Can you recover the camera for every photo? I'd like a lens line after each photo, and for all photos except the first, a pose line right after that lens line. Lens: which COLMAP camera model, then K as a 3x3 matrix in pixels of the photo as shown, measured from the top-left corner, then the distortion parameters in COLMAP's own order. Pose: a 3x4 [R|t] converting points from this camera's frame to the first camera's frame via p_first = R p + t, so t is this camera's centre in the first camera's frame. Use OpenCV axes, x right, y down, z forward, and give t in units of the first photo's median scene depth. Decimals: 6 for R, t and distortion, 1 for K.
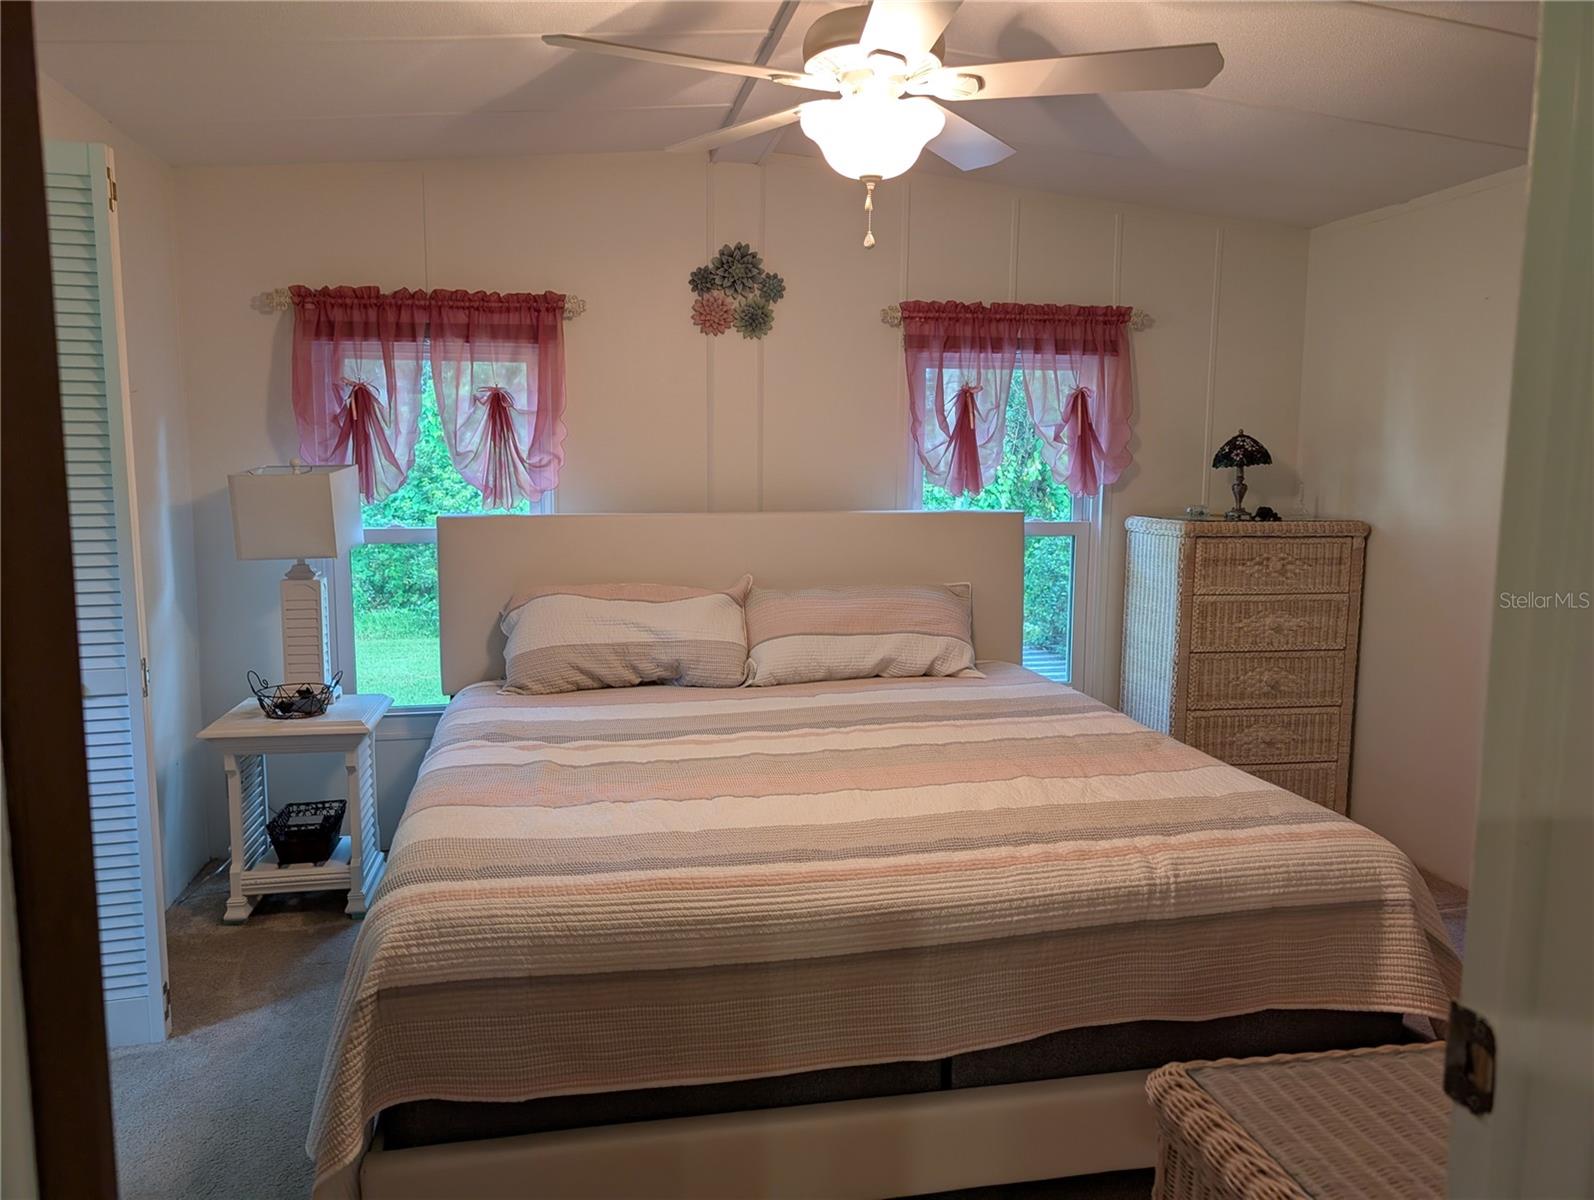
lens RADIAL K [[1148.1, 0, 800.4], [0, 1148.1, 588.6], [0, 0, 1]] dist [0.035420, -0.031826]
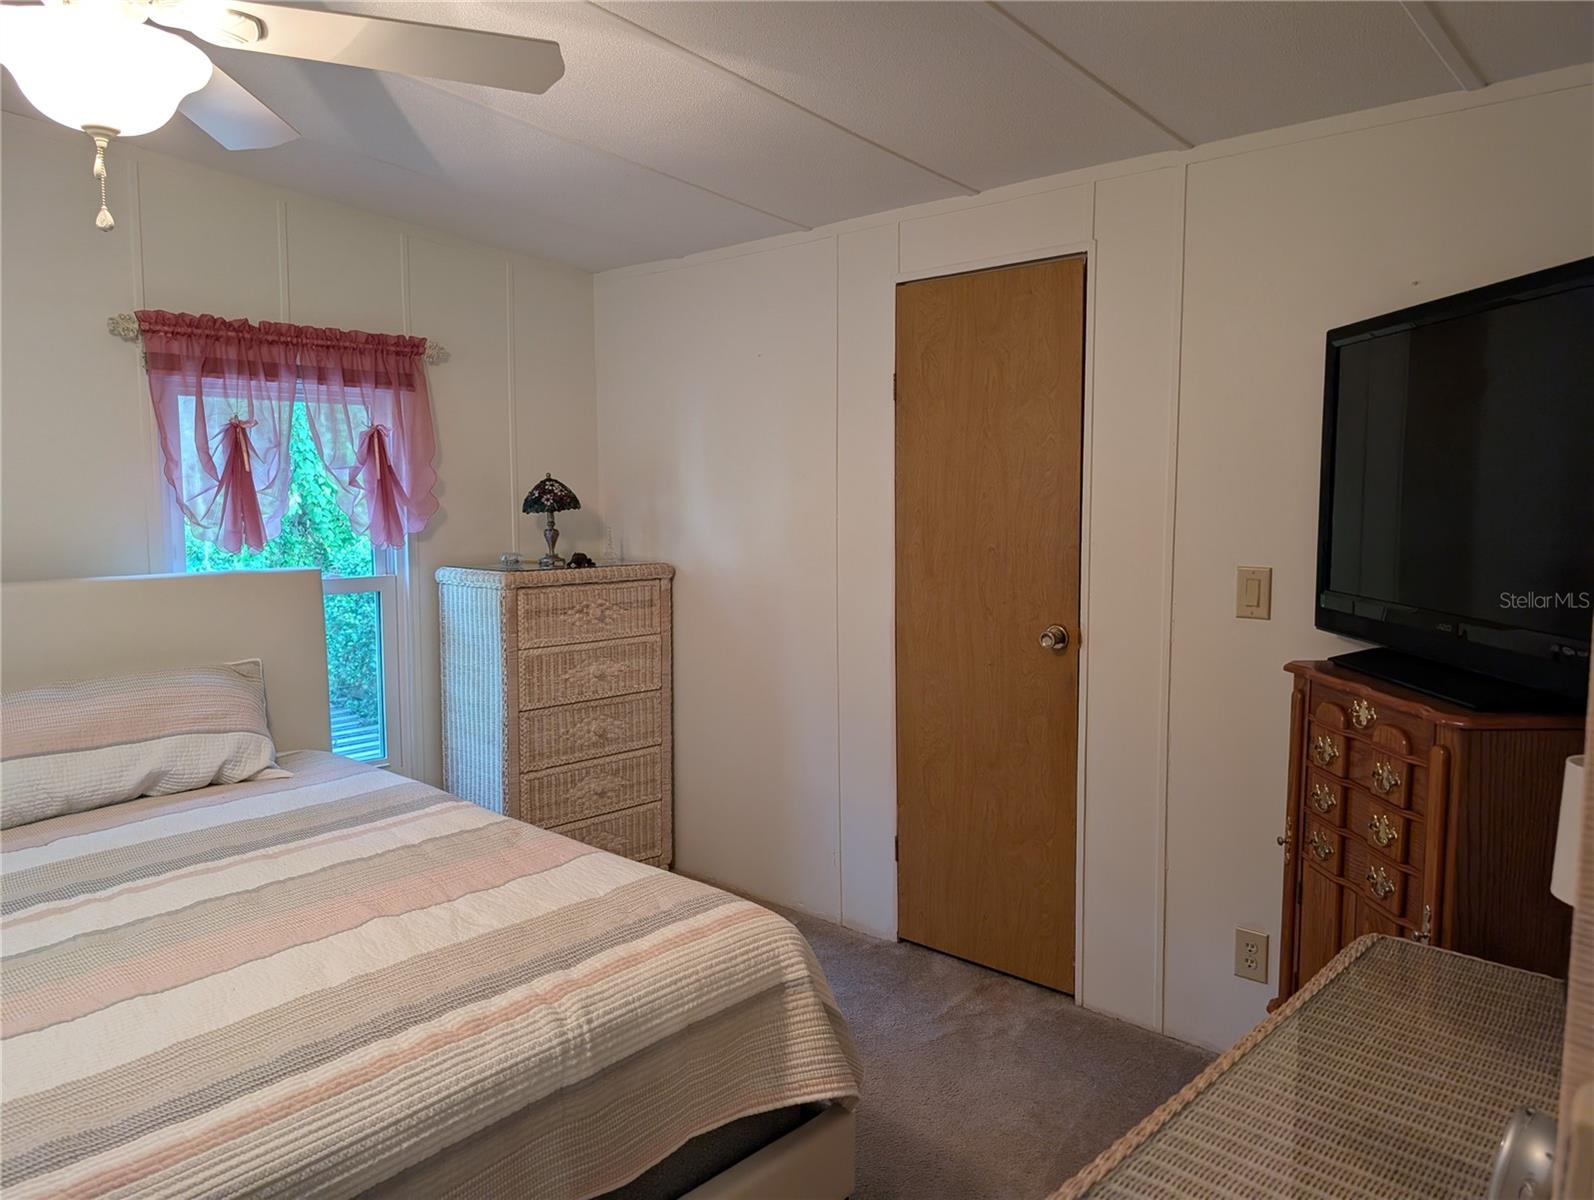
lens RADIAL K [[1148.1, 0, 782.0], [0, 1148.1, 600.8], [0, 0, 1]] dist [0.035420, -0.031826]
pose [[0.824941, -0.060514, 0.561970, -0.006664], [0.069408, 0.997573, 0.005534, -0.028677], [-0.560941, 0.034440, 0.827139, 0.120451]]
